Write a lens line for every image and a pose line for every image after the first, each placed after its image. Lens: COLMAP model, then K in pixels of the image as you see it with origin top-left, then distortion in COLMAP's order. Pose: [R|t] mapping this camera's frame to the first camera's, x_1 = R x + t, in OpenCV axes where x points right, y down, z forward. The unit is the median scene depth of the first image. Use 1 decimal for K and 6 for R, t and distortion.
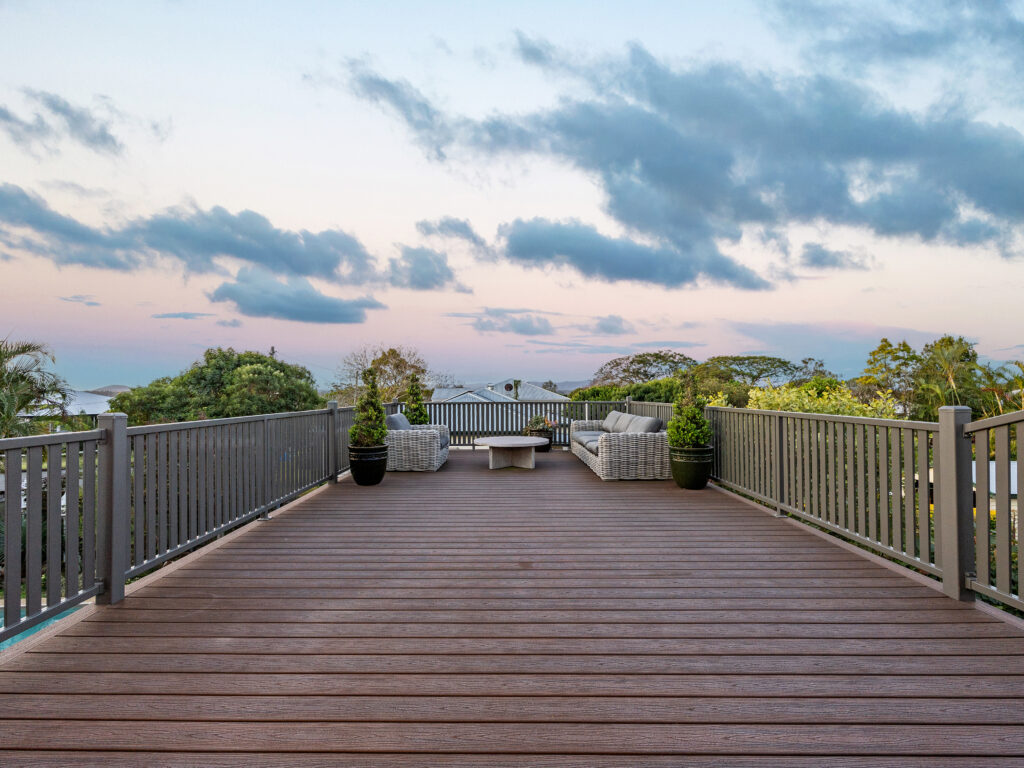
lens RADIAL K [[447.3, 0, 502.3], [0, 447.3, 388.9], [0, 0, 1]] dist [0.001713, 0.000024]
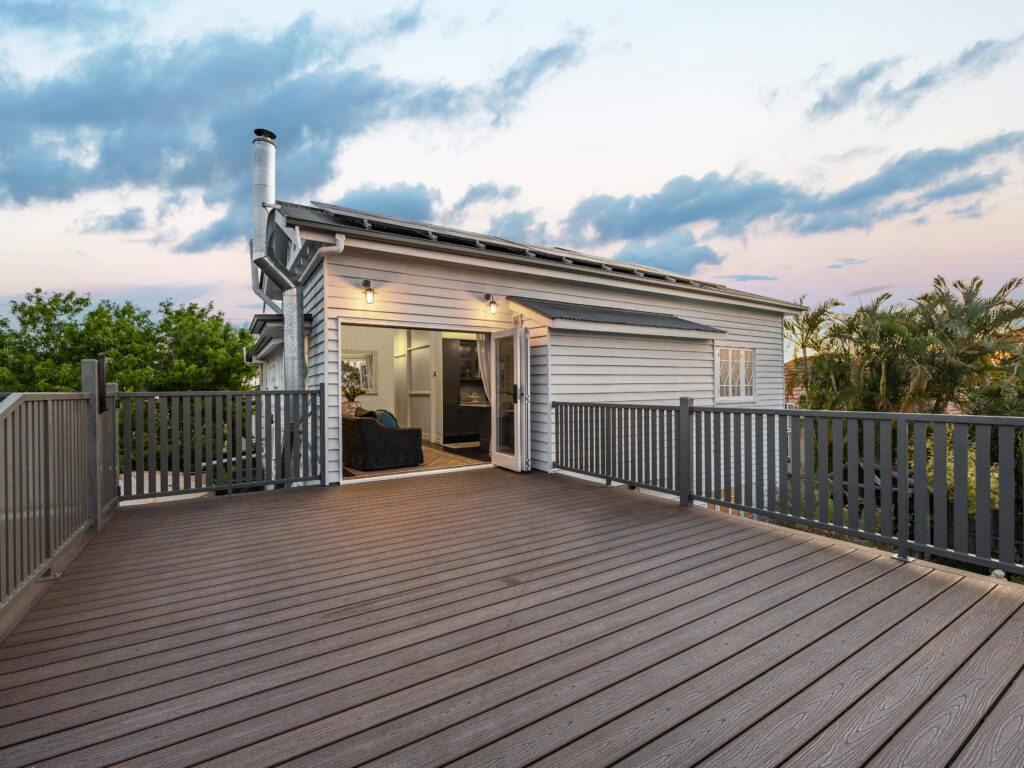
lens RADIAL K [[447.3, 0, 510.5], [0, 447.3, 391.7], [0, 0, 1]] dist [0.001713, 0.000024]
pose [[-0.830851, 0.017492, -0.556220, 0.583848], [0.023616, 0.999714, -0.003838, 0.018731], [0.555994, -0.016324, -0.831026, 1.867374]]
